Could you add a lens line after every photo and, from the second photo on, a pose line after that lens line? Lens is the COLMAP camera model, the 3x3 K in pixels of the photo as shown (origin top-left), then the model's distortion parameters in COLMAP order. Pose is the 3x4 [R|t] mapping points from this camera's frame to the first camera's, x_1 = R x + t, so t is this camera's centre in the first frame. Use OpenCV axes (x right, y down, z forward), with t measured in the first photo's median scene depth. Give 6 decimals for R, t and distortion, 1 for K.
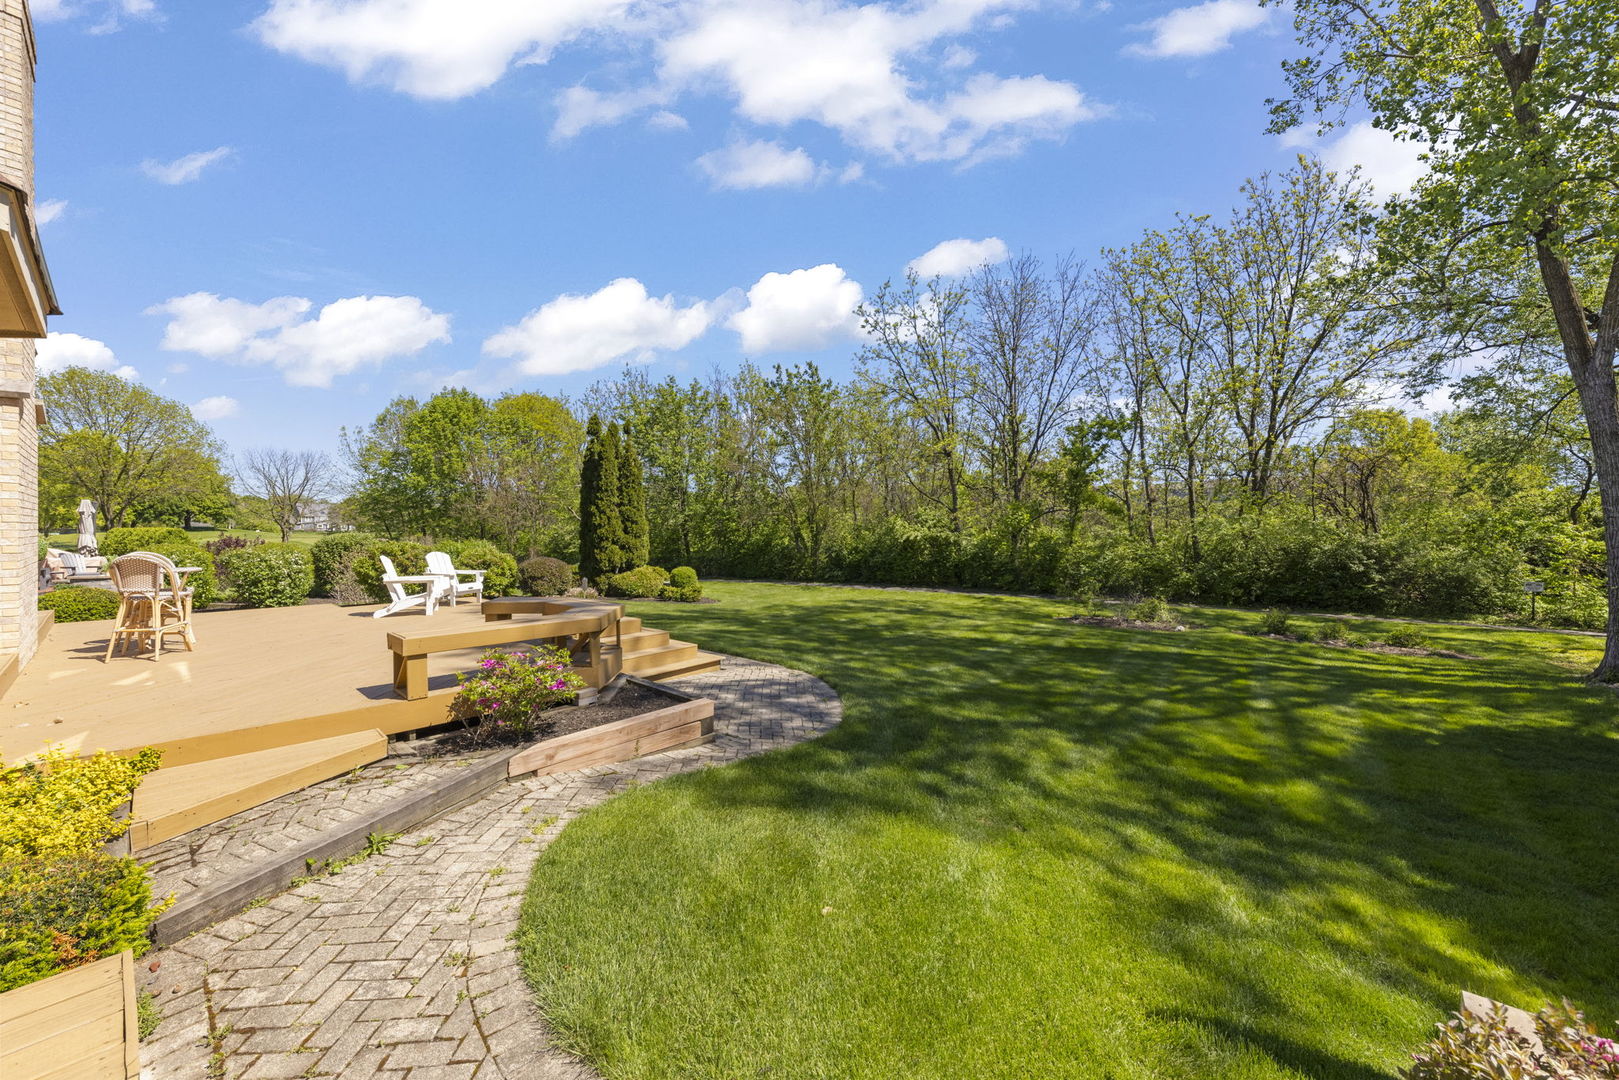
lens RADIAL K [[604.8, 0, 798.8], [0, 604.8, 531.0], [0, 0, 1]] dist [-0.003023, -0.000398]
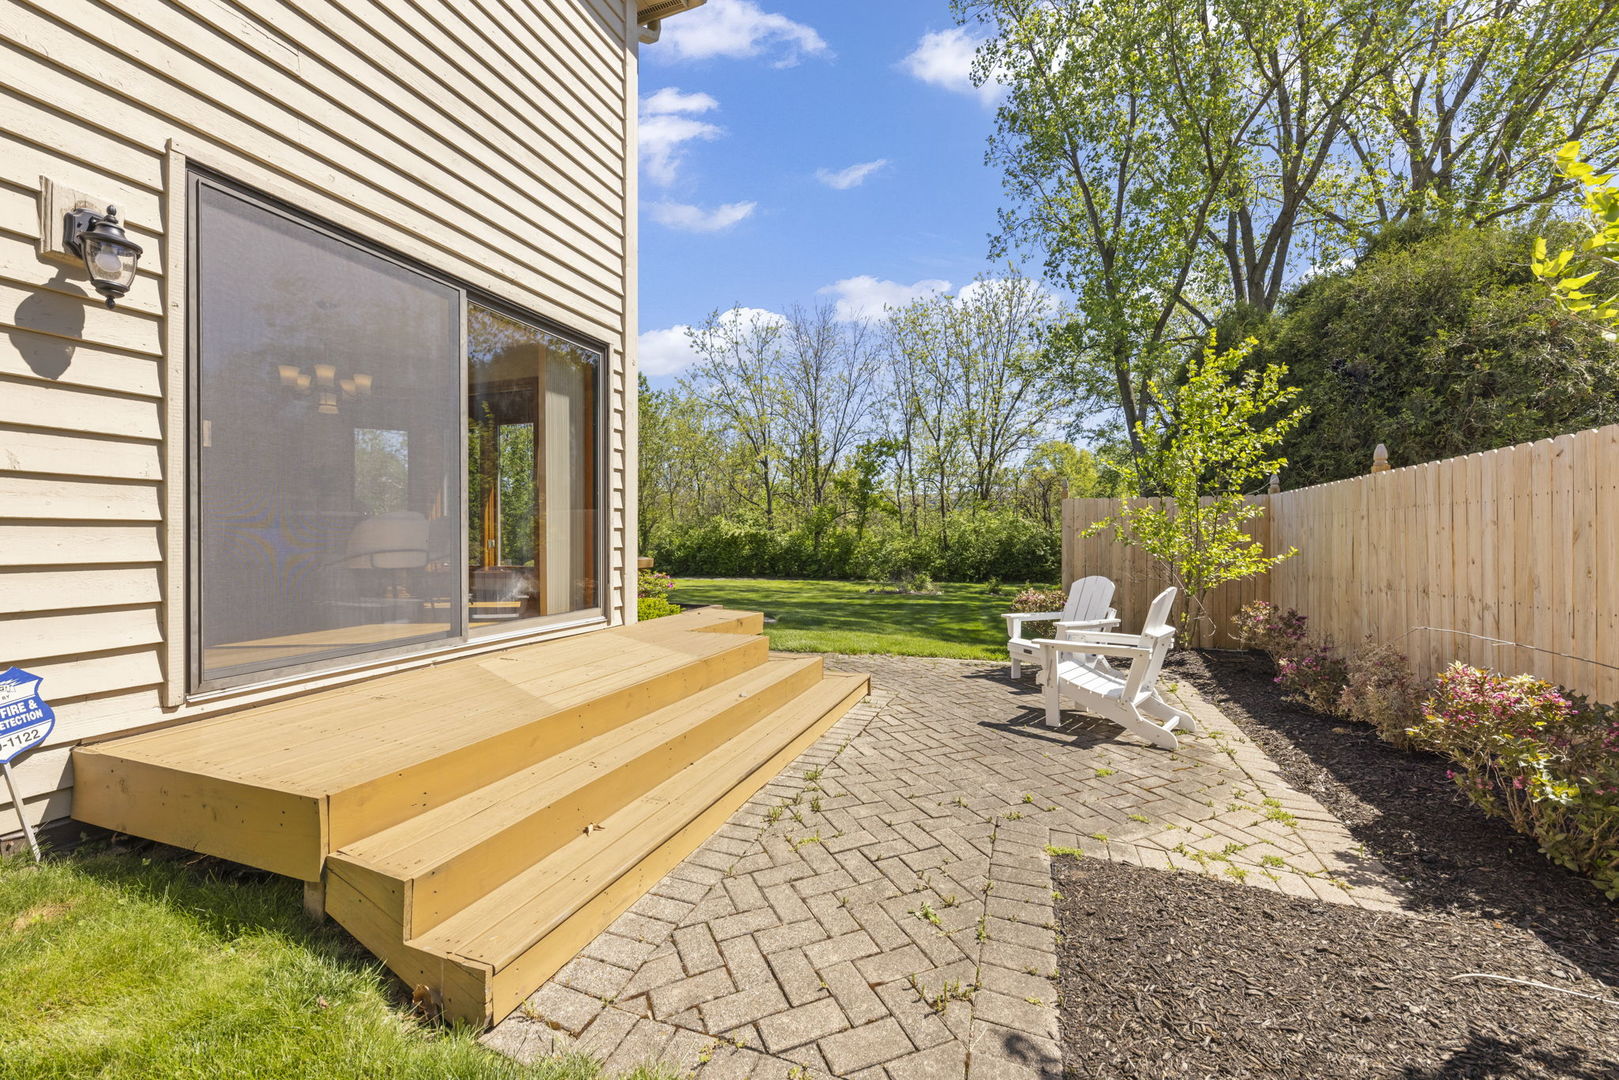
lens RADIAL K [[604.8, 0, 815.4], [0, 604.8, 538.9], [0, 0, 1]] dist [-0.003023, -0.000398]
pose [[0.930682, -0.005763, 0.365783, -0.099583], [0.003688, 0.999973, 0.006372, 0.013391], [-0.365810, -0.004582, 0.930678, -0.137961]]
